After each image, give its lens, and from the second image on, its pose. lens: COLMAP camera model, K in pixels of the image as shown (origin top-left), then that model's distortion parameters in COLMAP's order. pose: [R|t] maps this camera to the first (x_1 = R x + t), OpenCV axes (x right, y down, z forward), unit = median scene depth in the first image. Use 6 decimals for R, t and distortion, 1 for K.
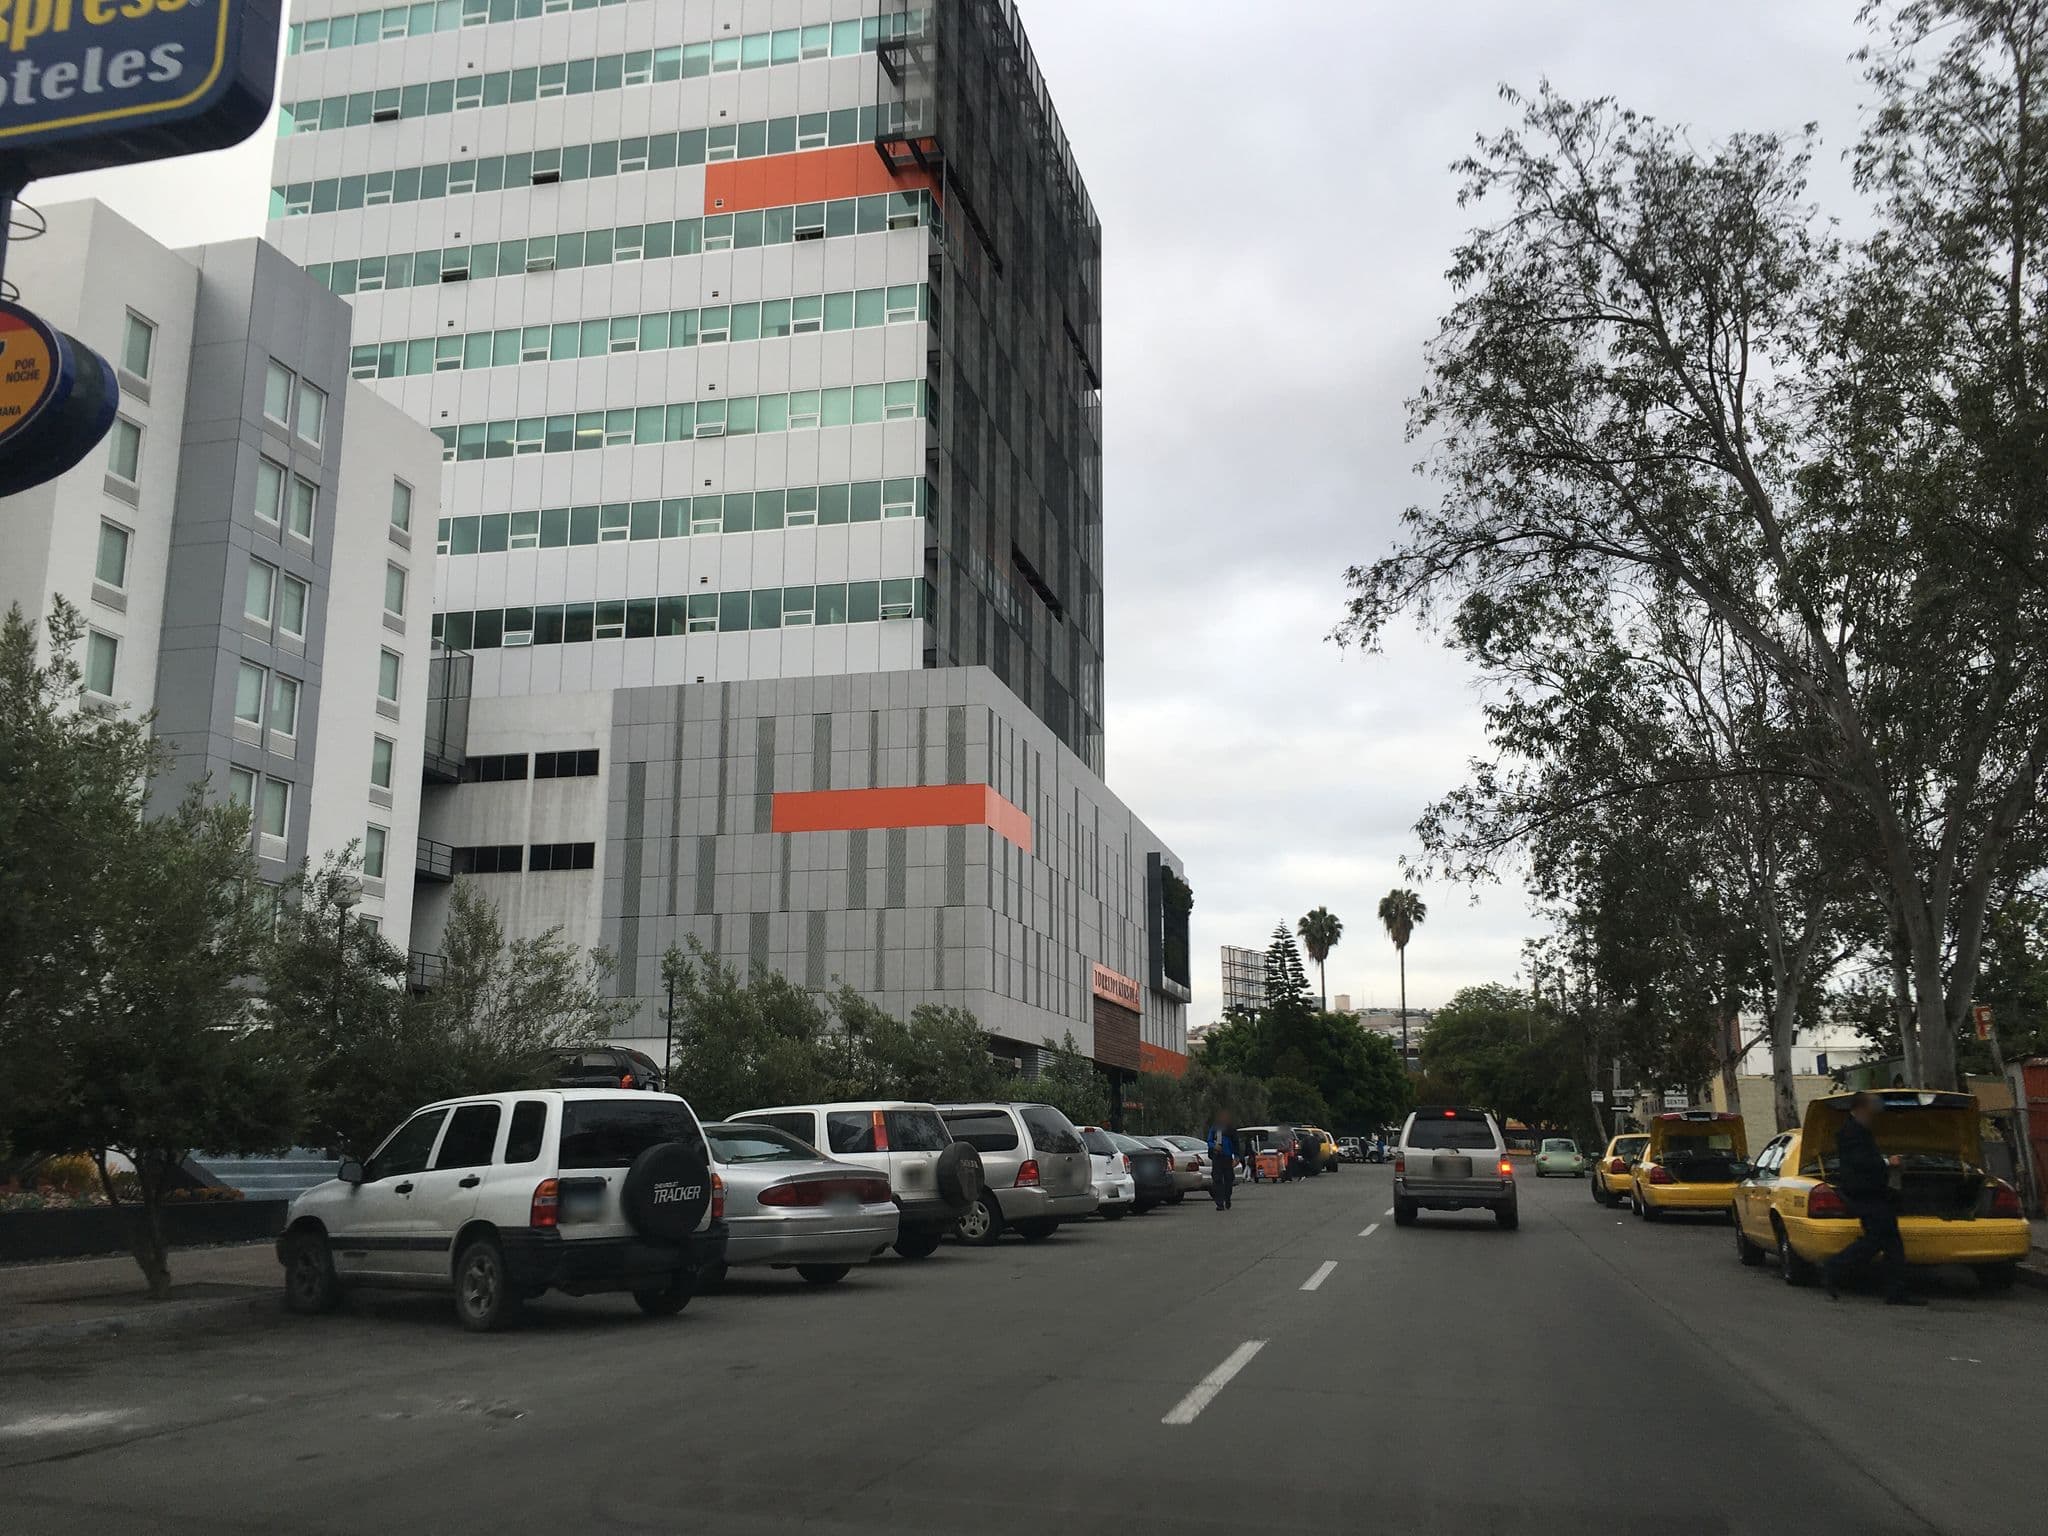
lens RADIAL K [[1718.2, 0, 1032.6], [0, 1718.2, 761.4], [0, 0, 1]] dist [0.004055, -0.000641]
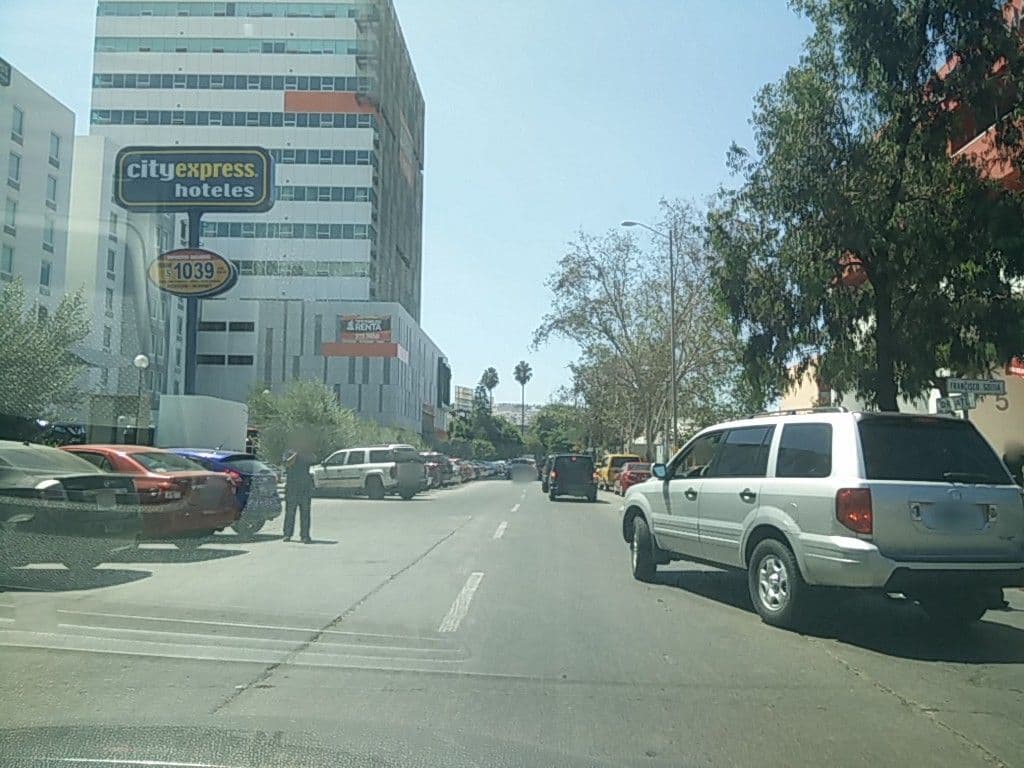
lens RADIAL K [[859.1, 0, 516.3], [0, 859.1, 380.7], [0, 0, 1]] dist [0.004055, -0.000641]
pose [[0.977929, 0.030254, 0.206738, -0.120227], [-0.054963, 0.991862, 0.114844, -0.095410], [-0.201581, -0.123672, 0.971633, -0.451809]]
